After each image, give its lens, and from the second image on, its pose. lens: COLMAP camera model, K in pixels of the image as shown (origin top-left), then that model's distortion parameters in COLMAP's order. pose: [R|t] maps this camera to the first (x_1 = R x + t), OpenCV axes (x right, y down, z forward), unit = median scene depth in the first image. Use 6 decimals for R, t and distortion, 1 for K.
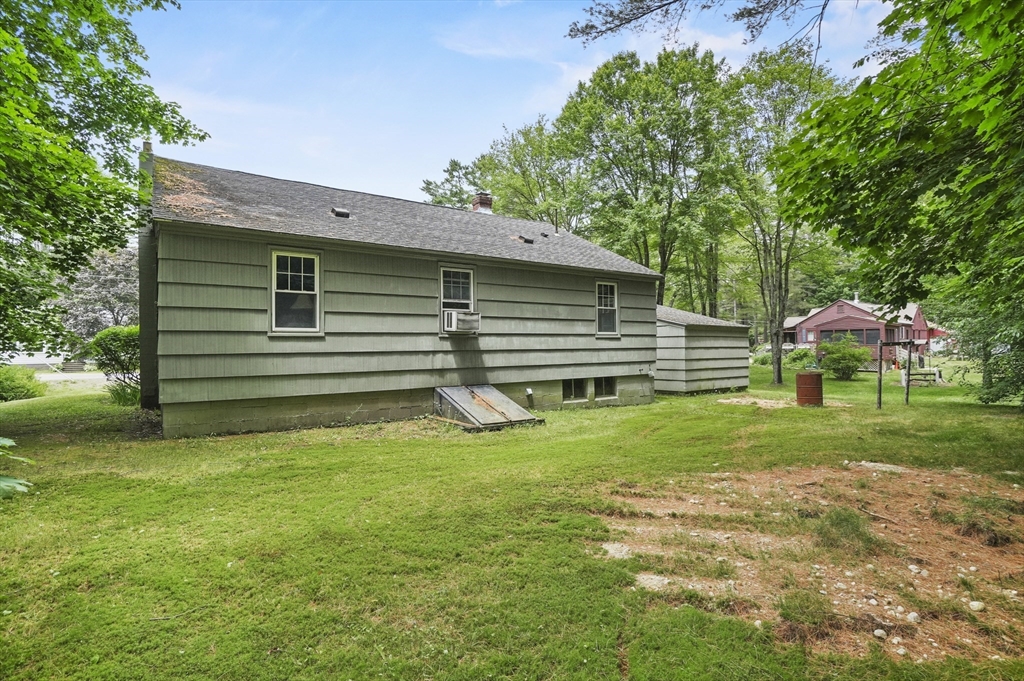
lens RADIAL K [[517.8, 0, 512.9], [0, 517.8, 333.6], [0, 0, 1]] dist [-0.001764, -0.000723]
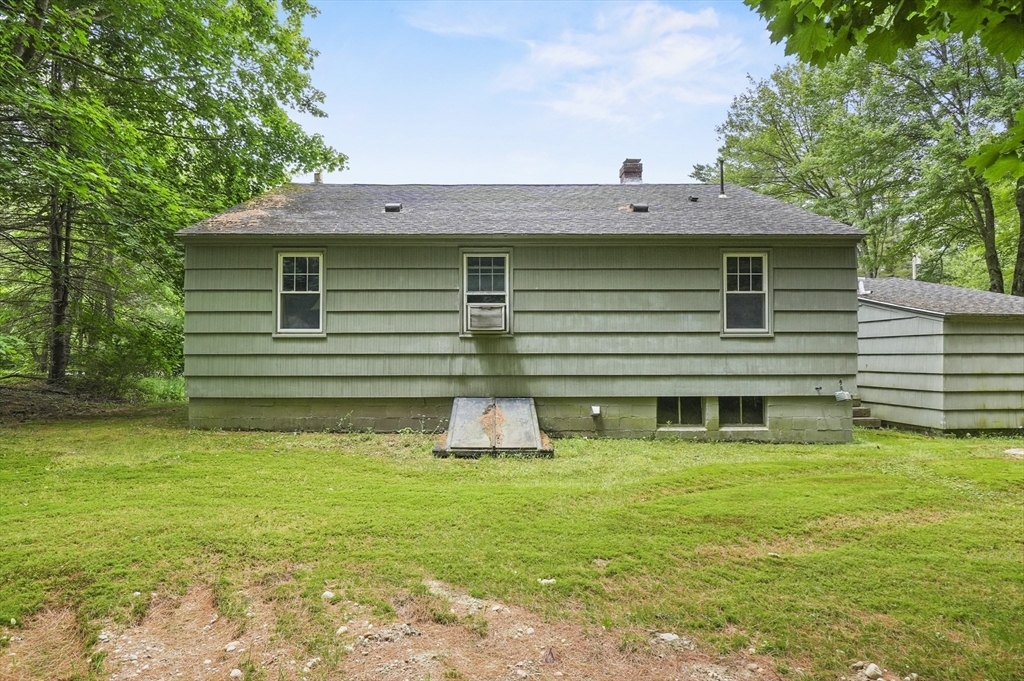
lens RADIAL K [[517.8, 0, 512.9], [0, 517.8, 333.6], [0, 0, 1]] dist [-0.001764, -0.000723]
pose [[0.814178, -0.011157, -0.580509, 0.403562], [0.008002, 0.999936, -0.007995, 0.008006], [0.580561, 0.001864, 0.814215, 0.359218]]
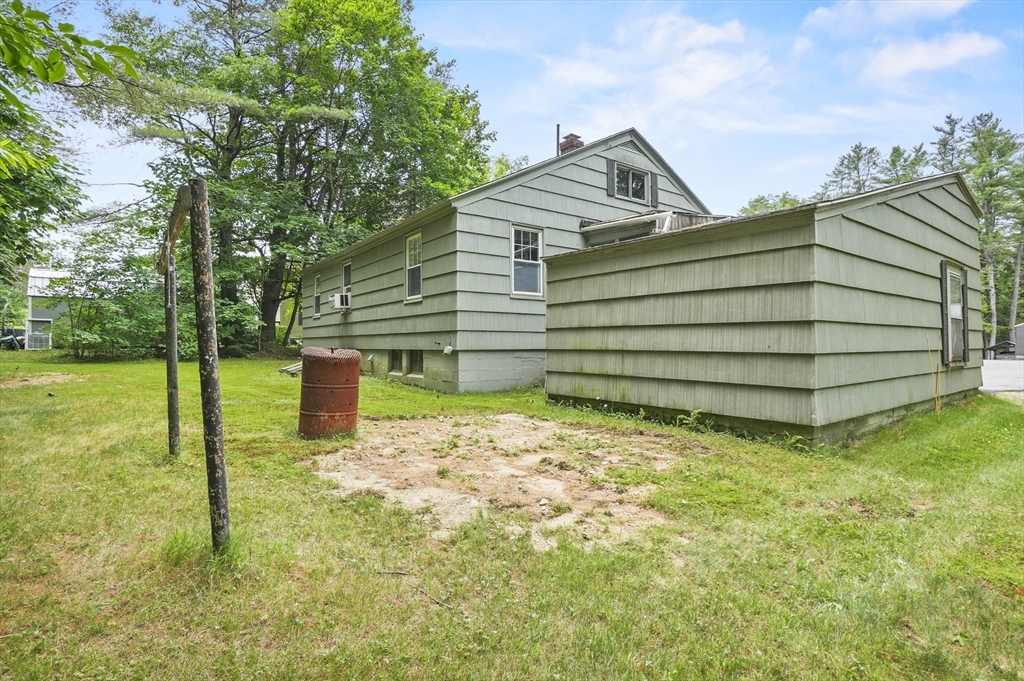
lens RADIAL K [[517.8, 0, 512.9], [0, 517.8, 333.6], [0, 0, 1]] dist [-0.001764, -0.000723]
pose [[-0.036525, -0.019812, -0.999136, 1.248482], [0.017933, 0.999629, -0.020477, 0.097098], [0.999172, -0.018665, -0.036156, 1.482026]]
